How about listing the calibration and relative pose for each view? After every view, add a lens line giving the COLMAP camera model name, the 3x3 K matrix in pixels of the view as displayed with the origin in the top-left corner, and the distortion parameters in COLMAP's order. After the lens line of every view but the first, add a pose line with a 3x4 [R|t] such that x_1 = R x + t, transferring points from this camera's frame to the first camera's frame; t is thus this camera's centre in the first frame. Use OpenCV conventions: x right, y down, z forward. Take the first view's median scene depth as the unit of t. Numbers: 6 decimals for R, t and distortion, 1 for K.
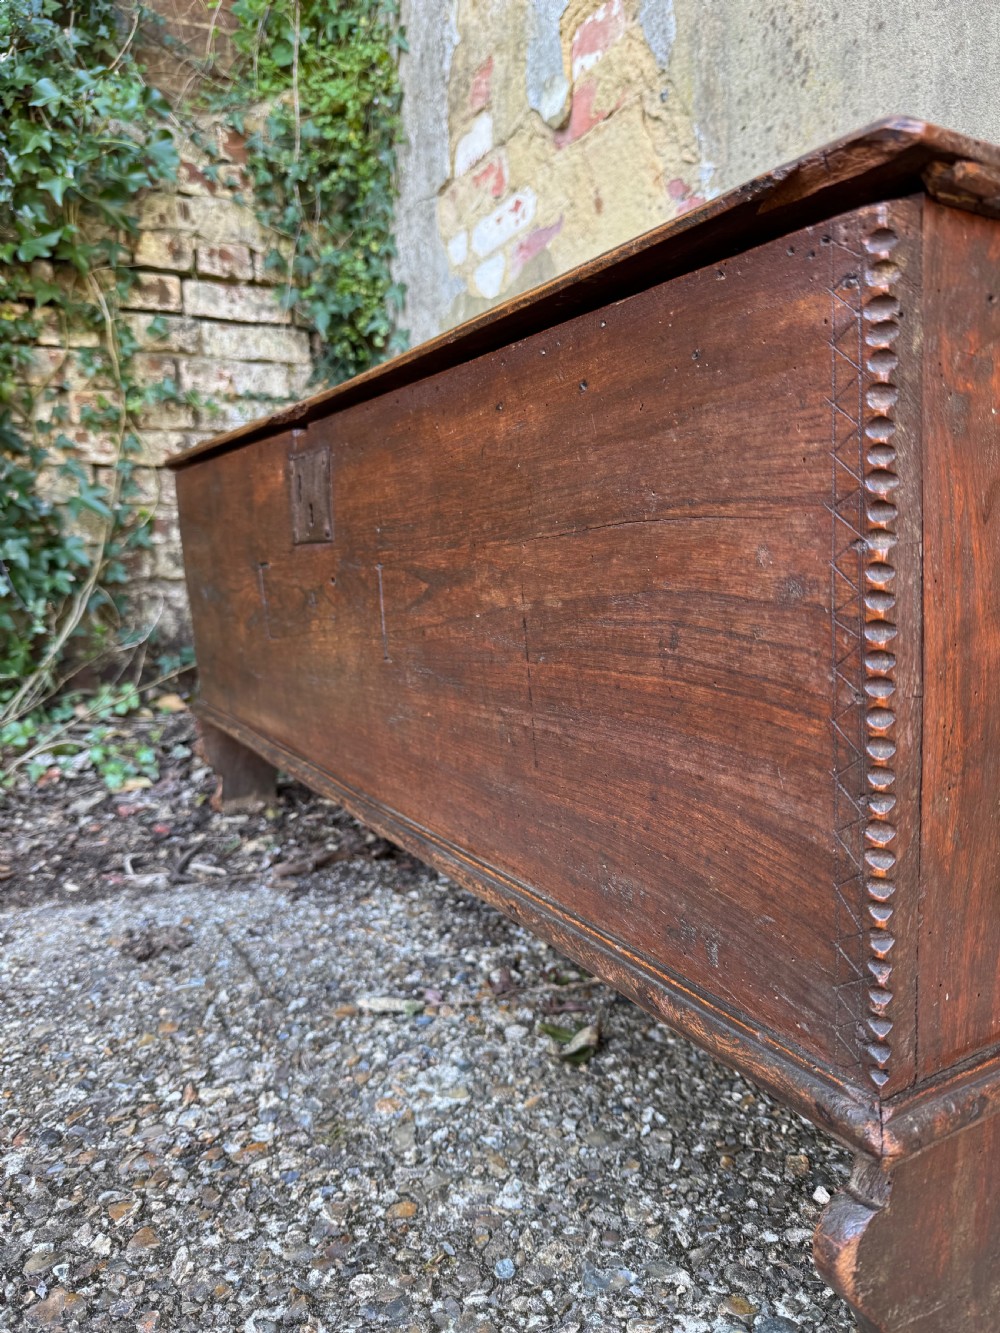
lens RADIAL K [[969.4, 0, 499.2], [0, 969.4, 671.0], [0, 0, 1]] dist [-0.022504, 0.003248]
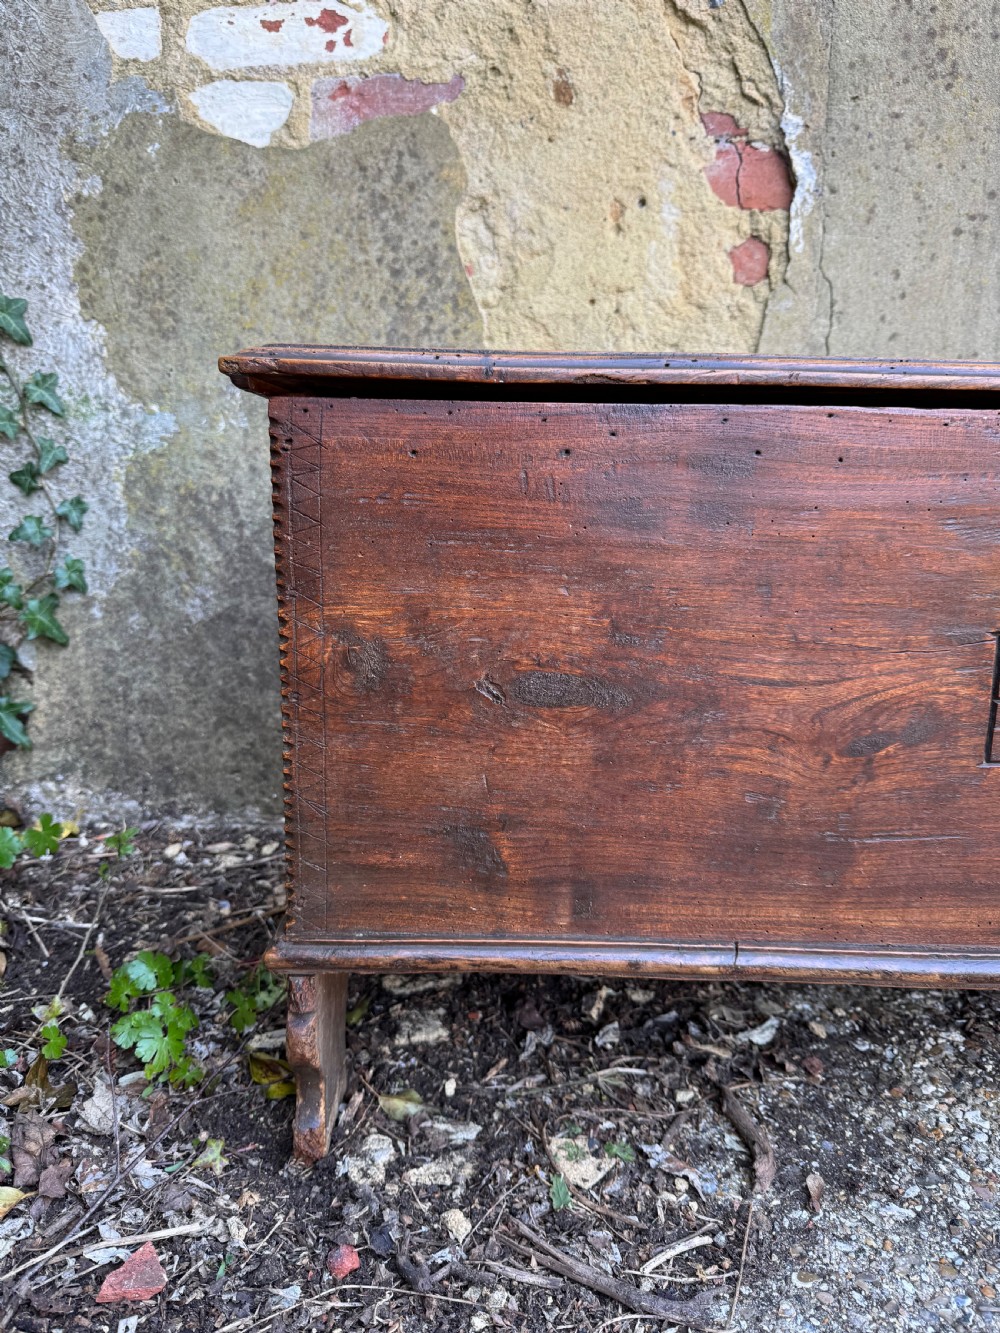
lens RADIAL K [[969.4, 0, 499.2], [0, 969.4, 671.0], [0, 0, 1]] dist [-0.022504, 0.003248]
pose [[0.513681, -0.115817, 0.850128, -1.628203], [0.083245, 0.992900, 0.084968, -0.302414], [-0.853933, 0.027122, 0.519675, 1.833226]]
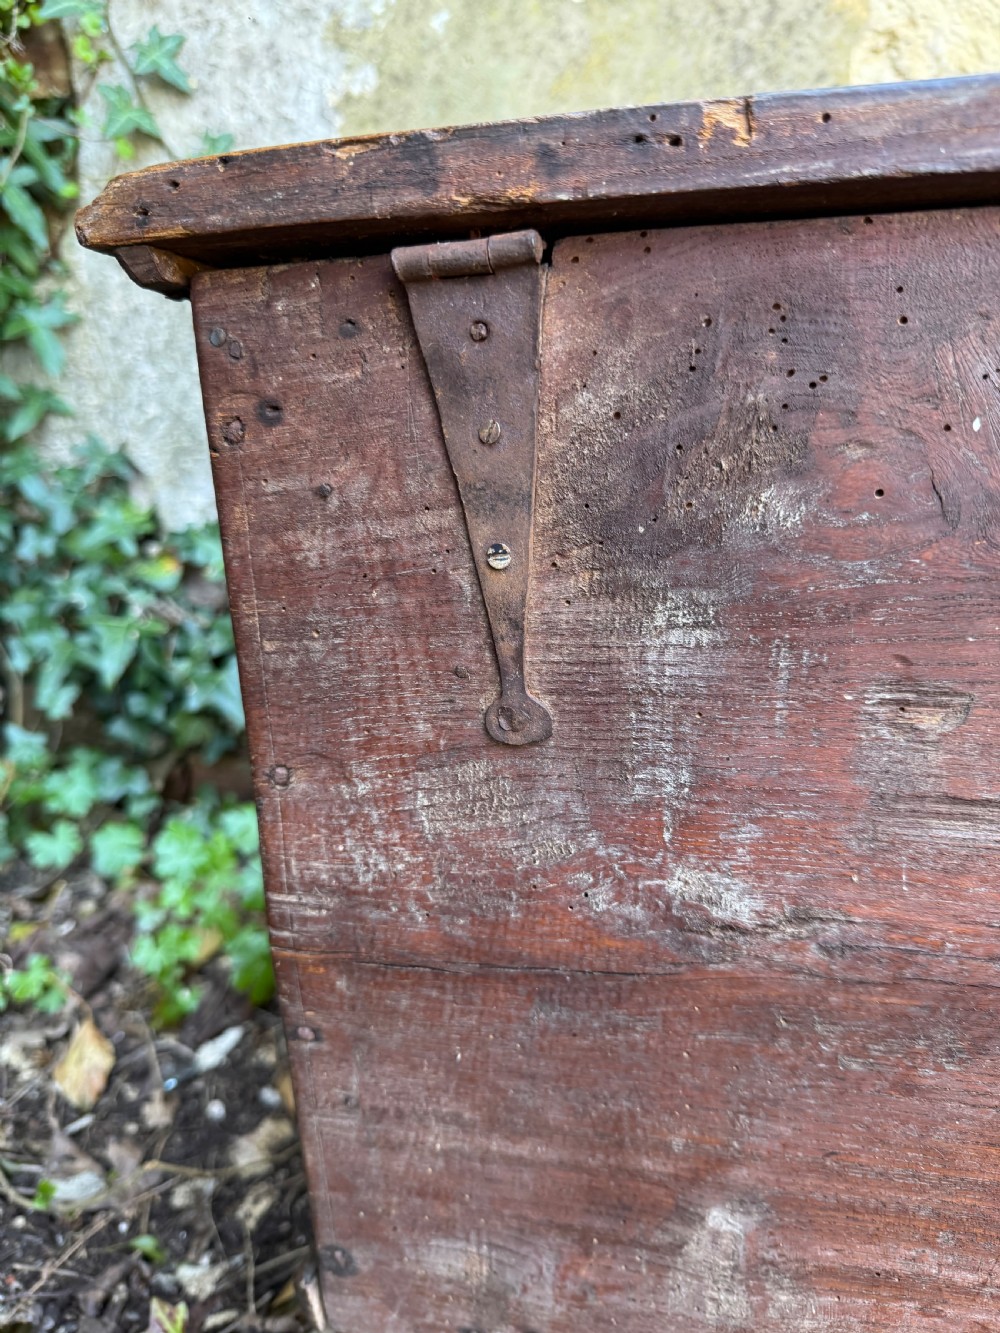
lens RADIAL K [[1000.0, 0, 491.5], [0, 1000.0, 668.7], [0, 0, 1]] dist [-0.025958, 0.000091]
pose [[0.660062, -0.161076, 0.733739, -1.444525], [0.123666, 0.986714, 0.105363, -0.405927], [-0.740962, 0.021193, 0.671213, 2.366721]]
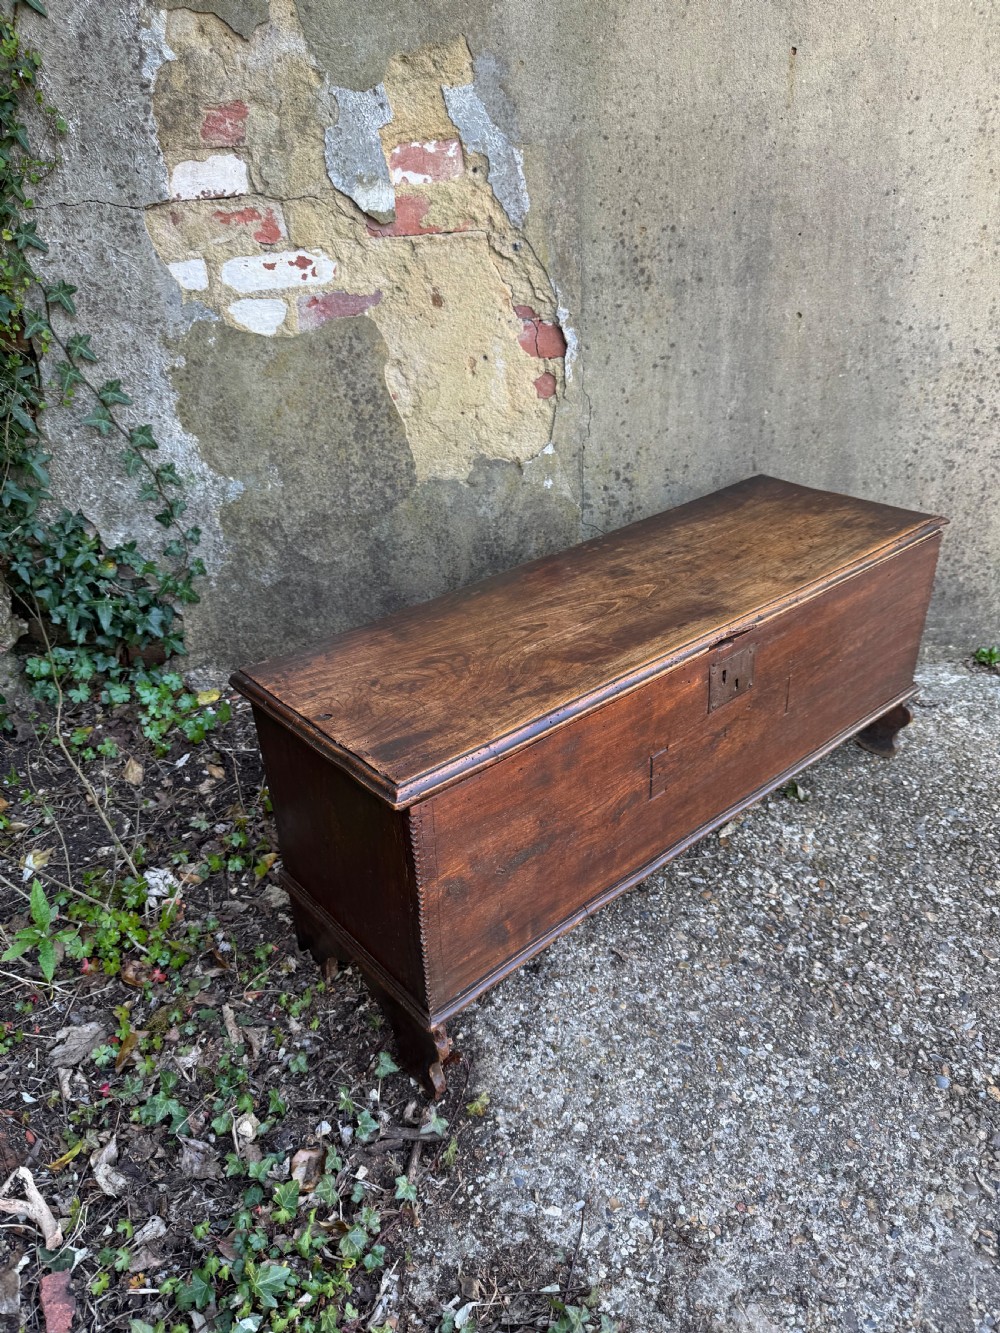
lens RADIAL K [[955.8, 0, 495.7], [0, 955.8, 679.7], [0, 0, 1]] dist [-0.002432, -0.010625]
pose [[0.472462, -0.409395, 0.780497, -3.009713], [0.139913, 0.909178, 0.392198, -1.396902], [-0.870174, -0.076097, 0.486832, 0.672491]]
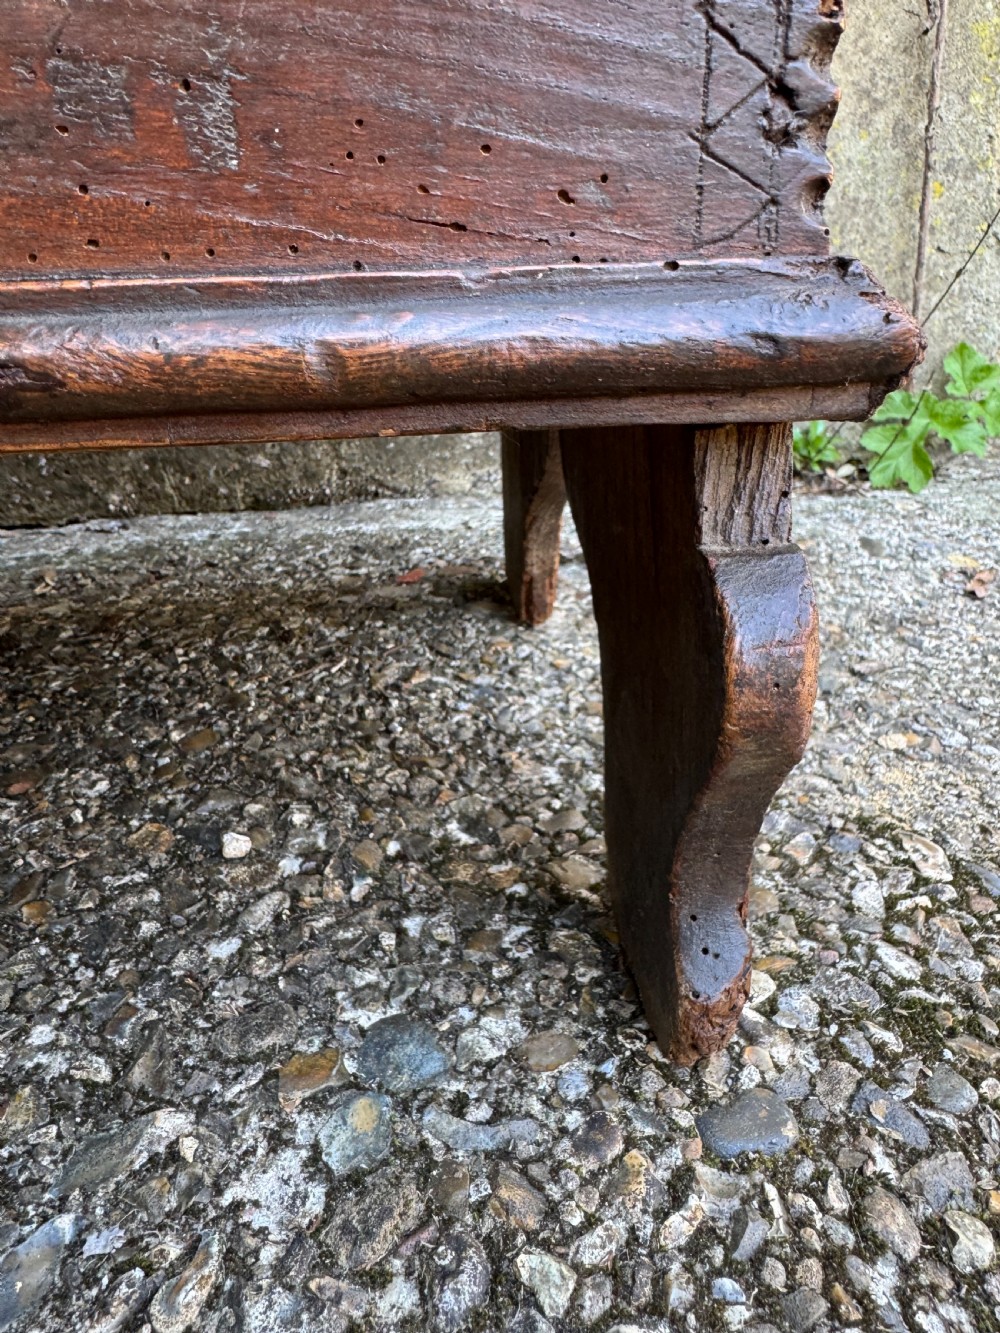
lens RADIAL K [[950.6, 0, 506.0], [0, 950.6, 603.0], [0, 0, 1]] dist [-0.005606, 0.005951]
pose [[0.401104, -0.275418, 0.873648, -0.049383], [0.147315, 0.960711, 0.235230, 0.318356], [-0.904109, 0.034350, 0.425918, 0.648065]]
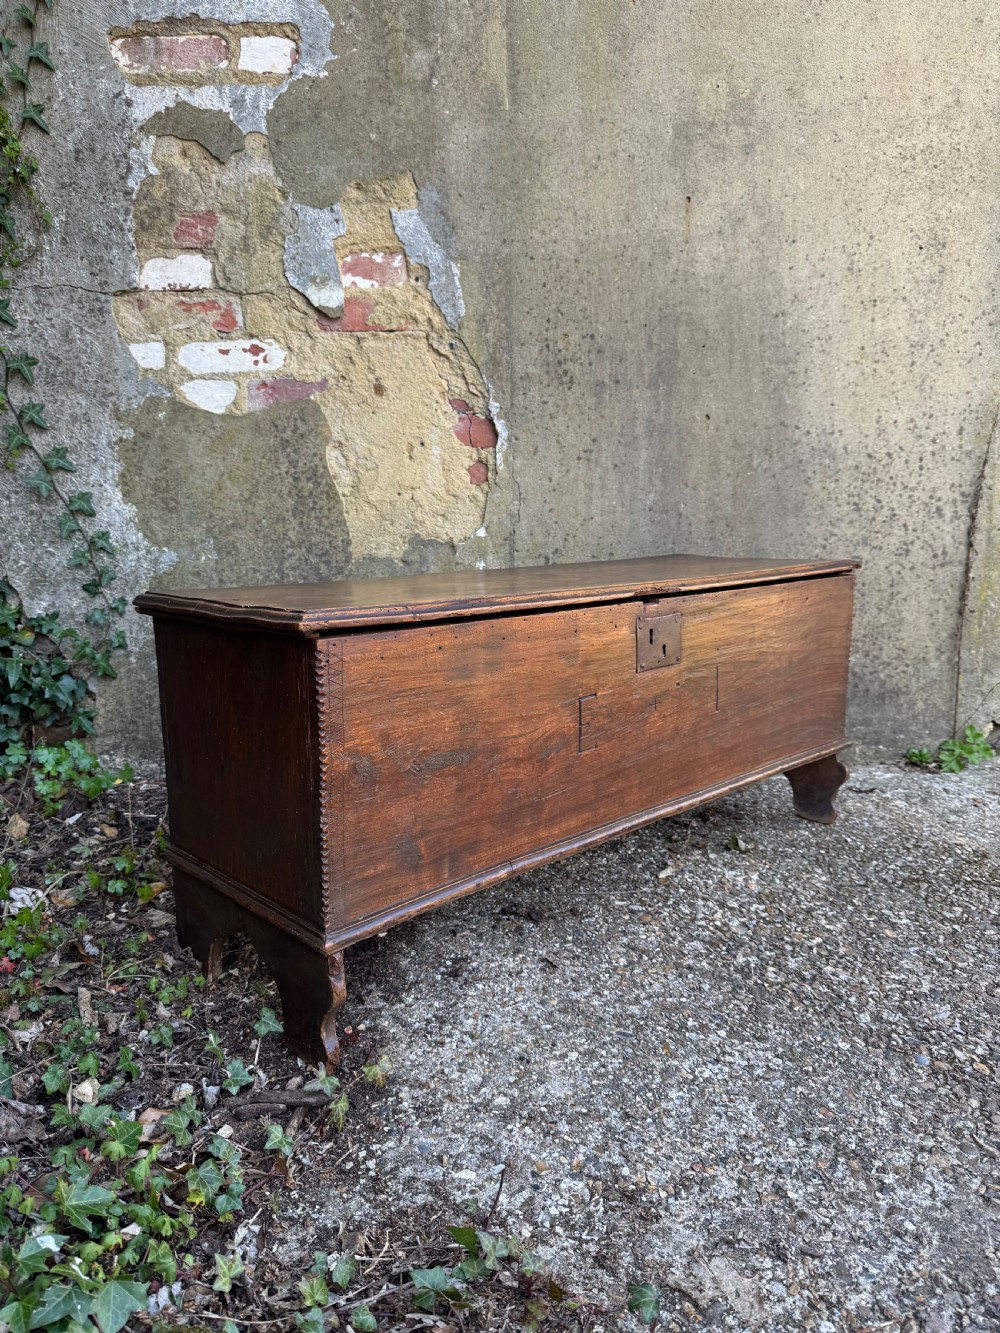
lens RADIAL K [[959.2, 0, 502.4], [0, 959.2, 675.5], [0, 0, 1]] dist [-0.003552, -0.009554]
pose [[0.418937, -0.122678, 0.899690, -3.173912], [0.108185, 0.990517, 0.084687, -0.431054], [-0.901547, 0.061854, 0.428236, 0.664632]]
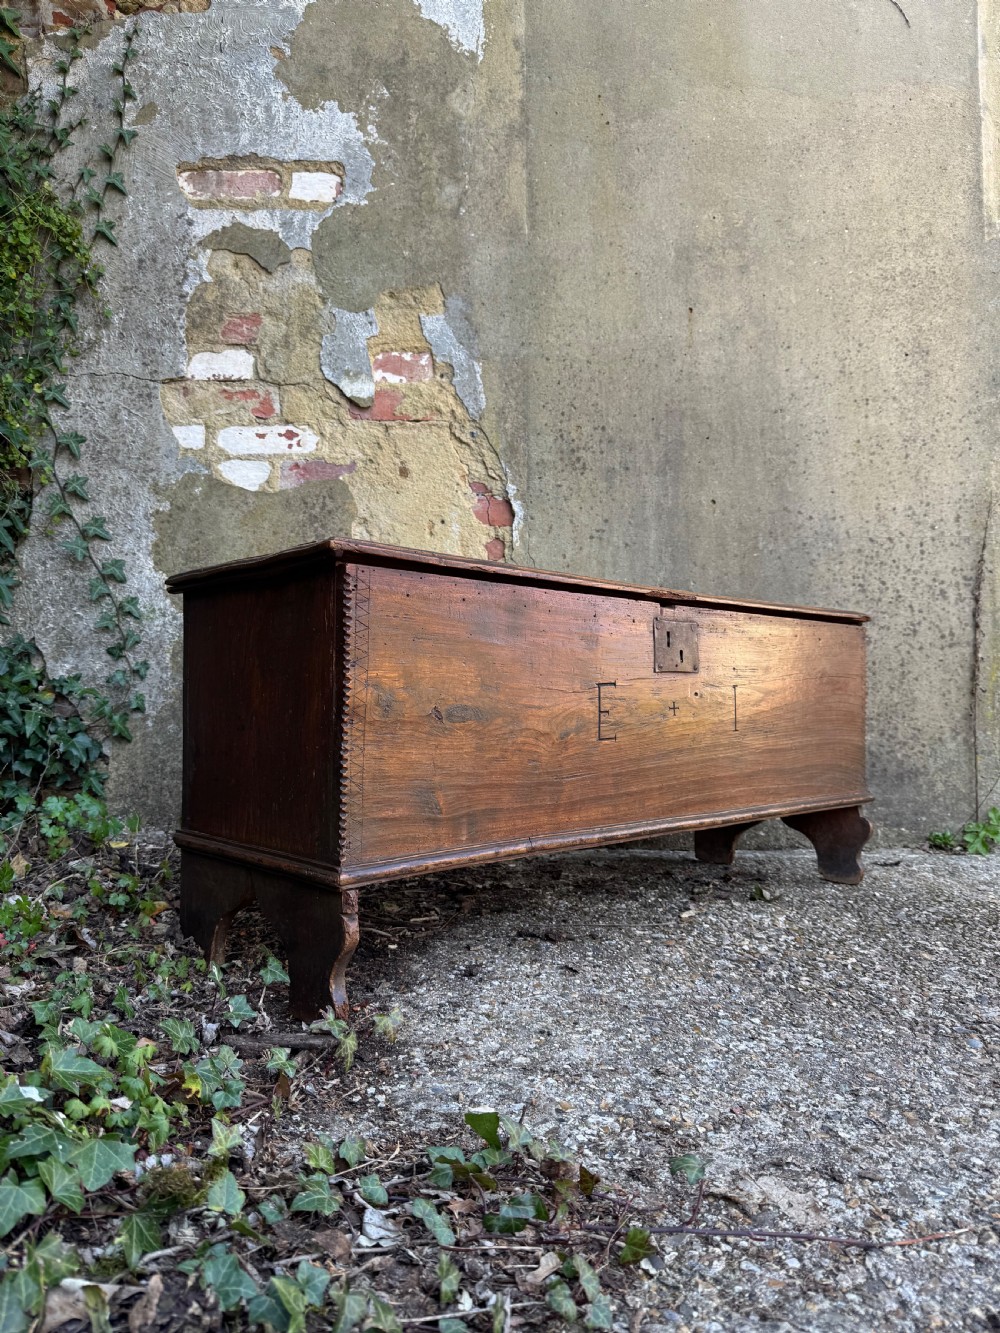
lens RADIAL K [[953.8, 0, 499.9], [0, 953.8, 671.9], [0, 0, 1]] dist [0.036365, -0.072834]
pose [[0.427283, 0.071814, 0.901261, -3.222596], [0.095423, 0.987691, -0.123941, 0.104658], [-0.899068, 0.138959, 0.415171, 0.743065]]
